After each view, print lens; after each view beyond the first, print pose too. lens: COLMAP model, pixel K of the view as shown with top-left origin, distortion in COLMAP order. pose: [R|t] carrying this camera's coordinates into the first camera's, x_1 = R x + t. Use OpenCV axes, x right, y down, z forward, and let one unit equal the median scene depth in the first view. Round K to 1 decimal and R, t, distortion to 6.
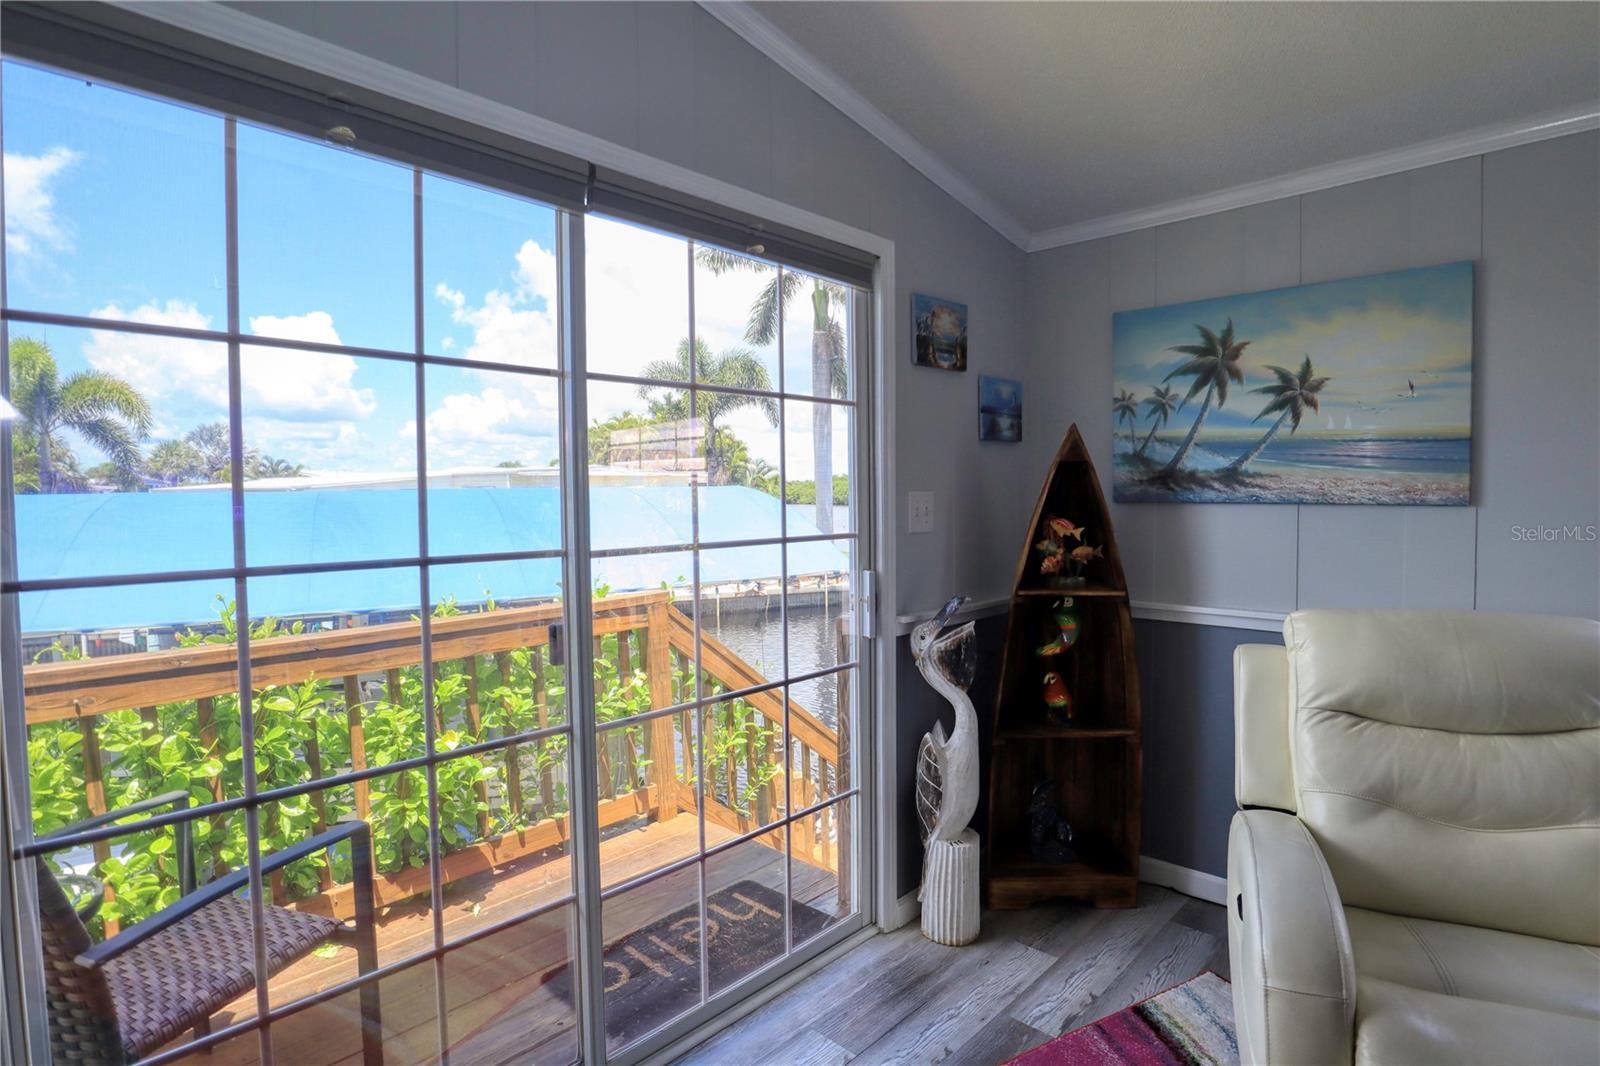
lens RADIAL K [[811.3, 0, 796.0], [0, 811.3, 525.4], [0, 0, 1]] dist [-0.038336, 0.007508]
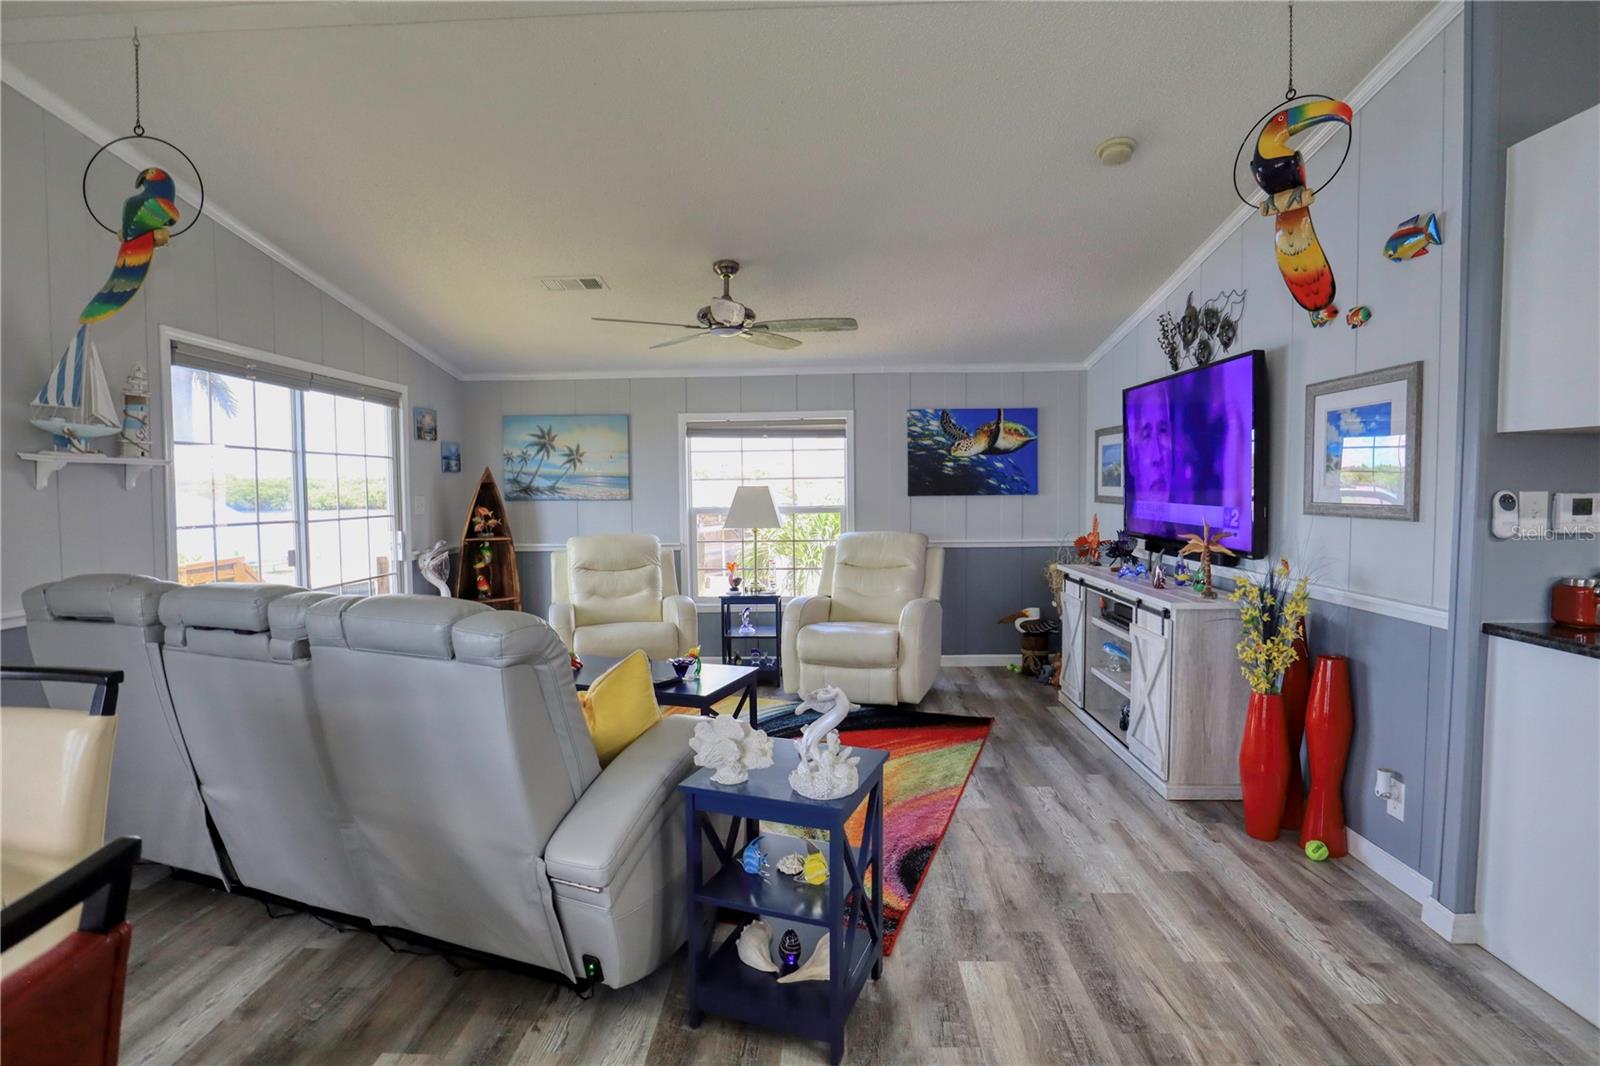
lens RADIAL K [[811.3, 0, 791.5], [0, 811.3, 525.1], [0, 0, 1]] dist [-0.038336, 0.007508]
pose [[0.751964, -0.026819, 0.658659, -0.534734], [0.027312, 0.999582, 0.009519, 0.044718], [-0.658638, 0.010831, 0.752382, -1.330262]]
